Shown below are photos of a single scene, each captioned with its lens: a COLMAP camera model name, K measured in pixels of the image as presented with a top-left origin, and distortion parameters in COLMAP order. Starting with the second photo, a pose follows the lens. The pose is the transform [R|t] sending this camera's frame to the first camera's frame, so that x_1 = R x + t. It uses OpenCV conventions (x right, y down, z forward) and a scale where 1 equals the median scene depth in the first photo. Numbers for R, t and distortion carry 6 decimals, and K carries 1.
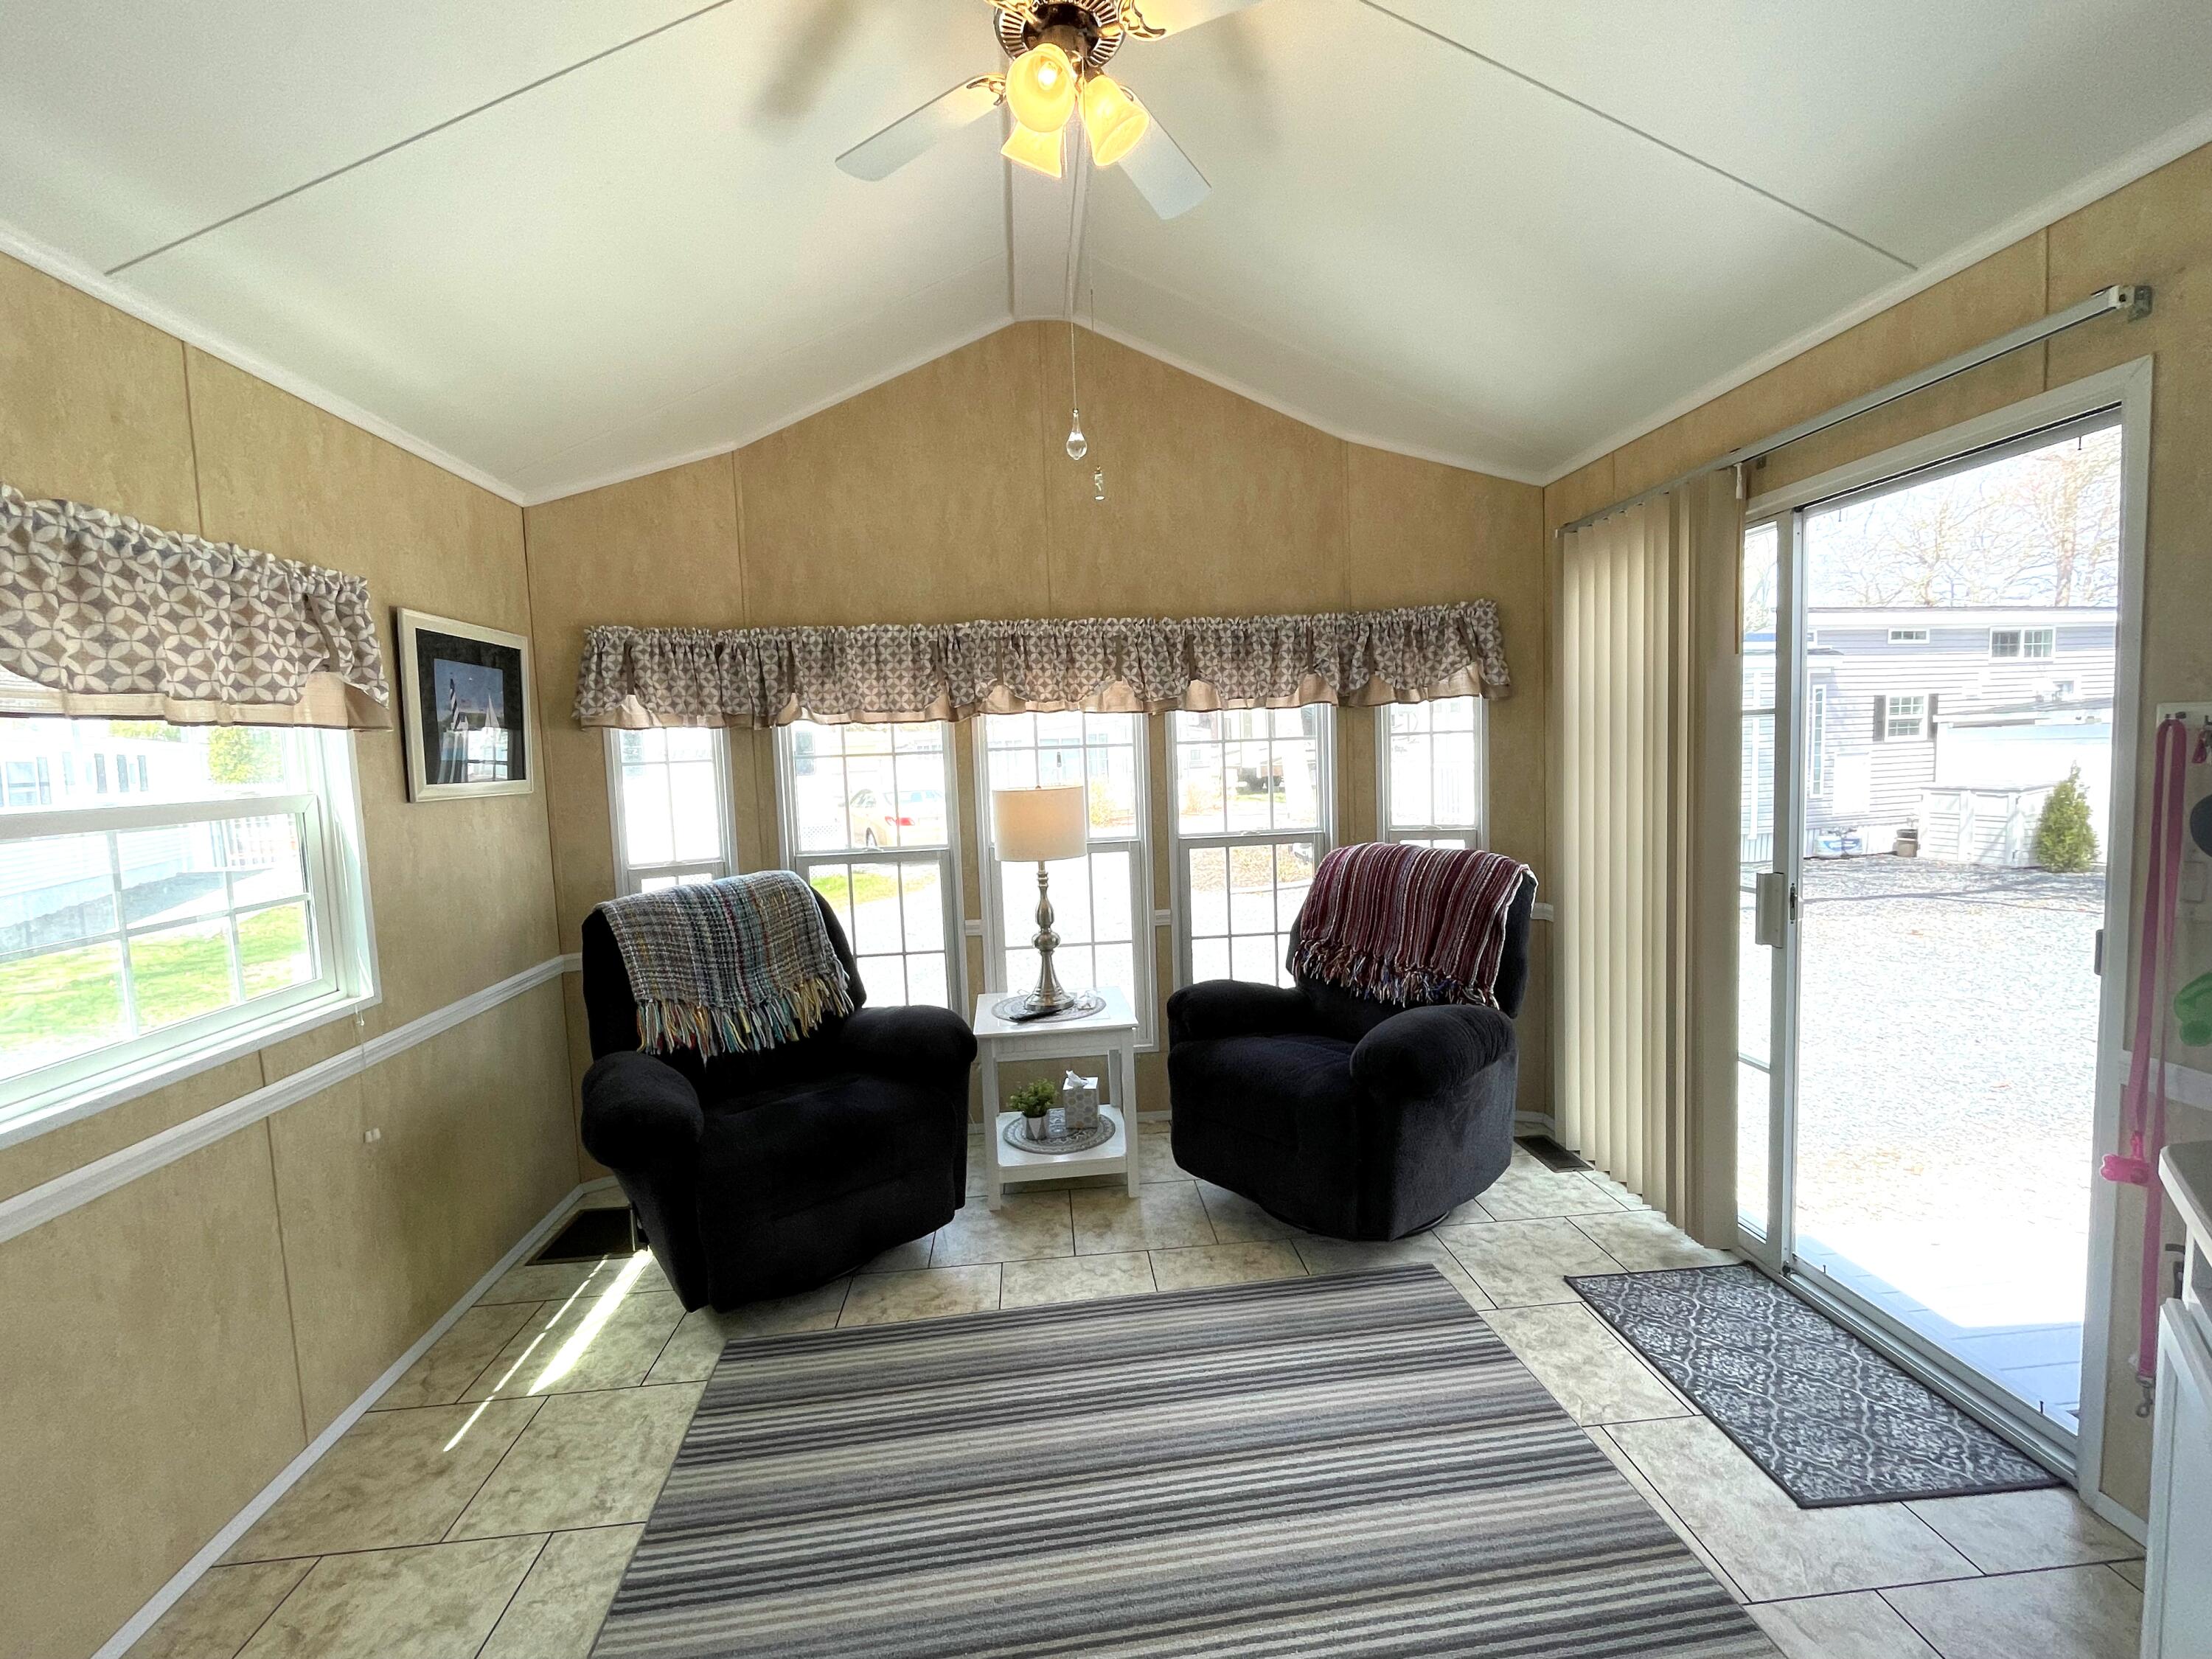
lens RADIAL K [[892.2, 0, 1126.7], [0, 892.2, 819.9], [0, 0, 1]] dist [-0.003777, 0.000336]
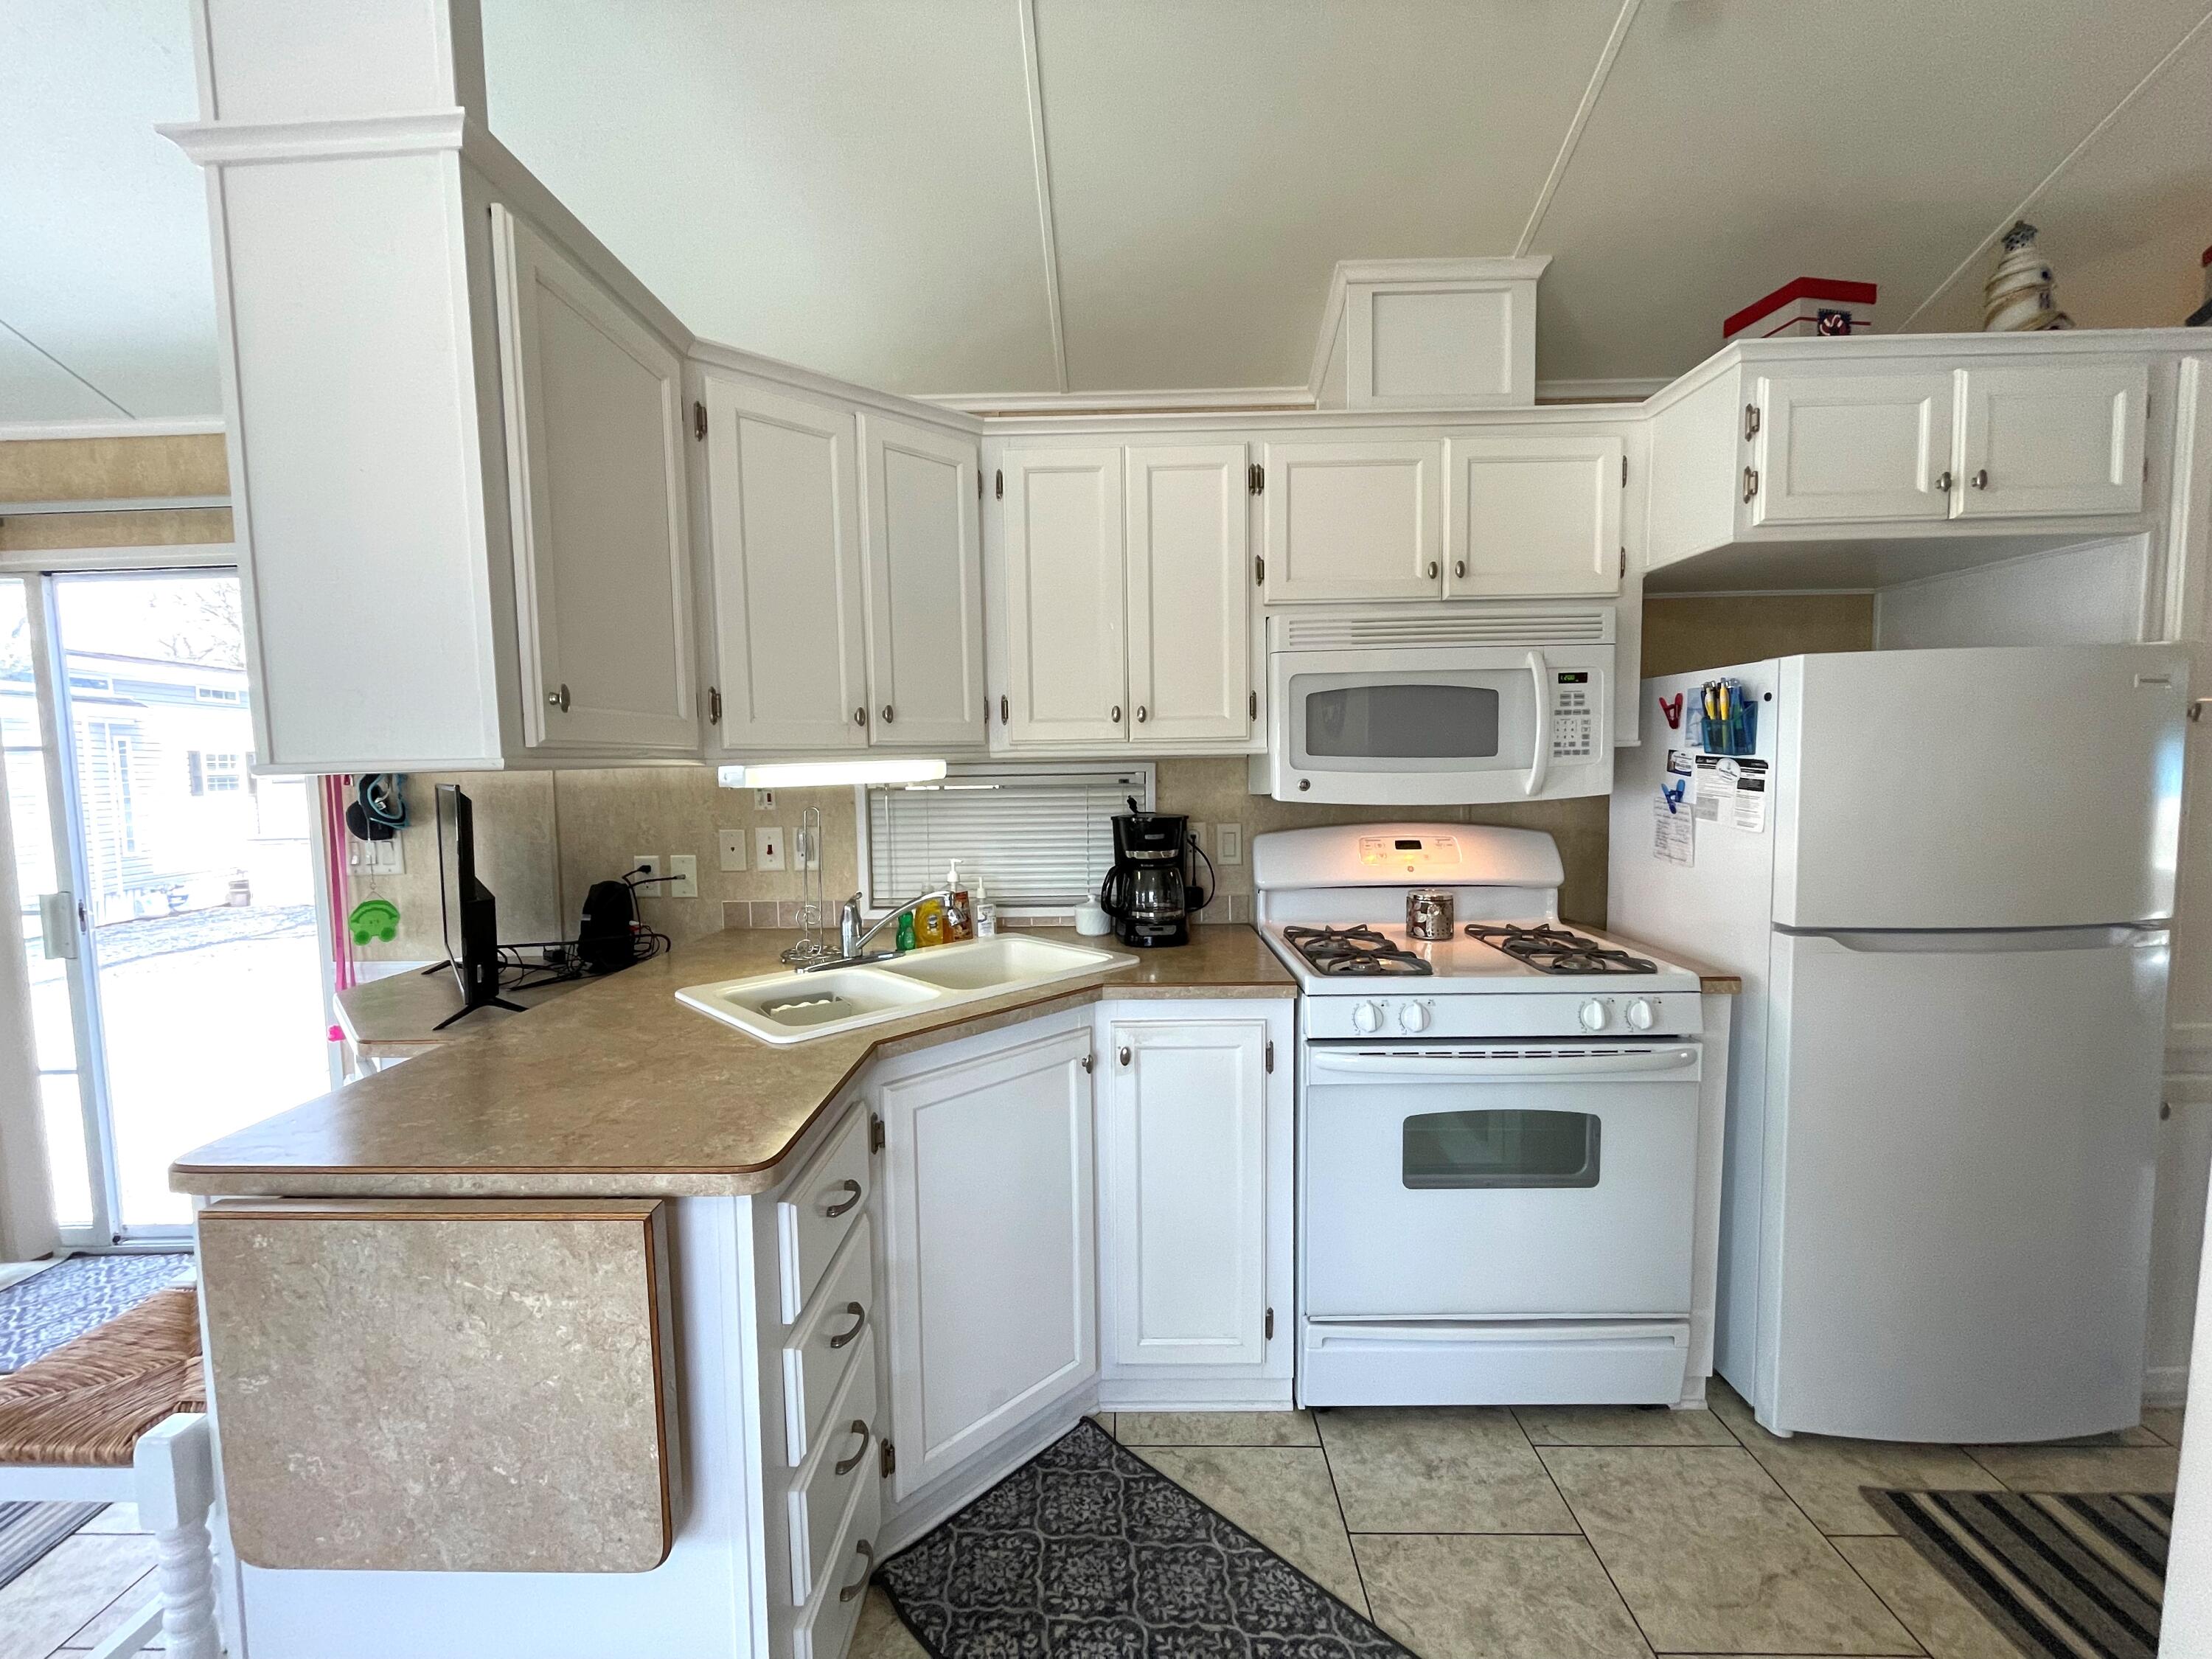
lens RADIAL K [[892.2, 0, 1116.3], [0, 892.2, 826.9], [0, 0, 1]] dist [-0.003777, 0.000336]
pose [[0.081731, -0.031608, 0.996153, -0.254505], [0.094518, 0.995238, 0.023824, 0.071753], [-0.992162, 0.092208, 0.084329, -0.392004]]
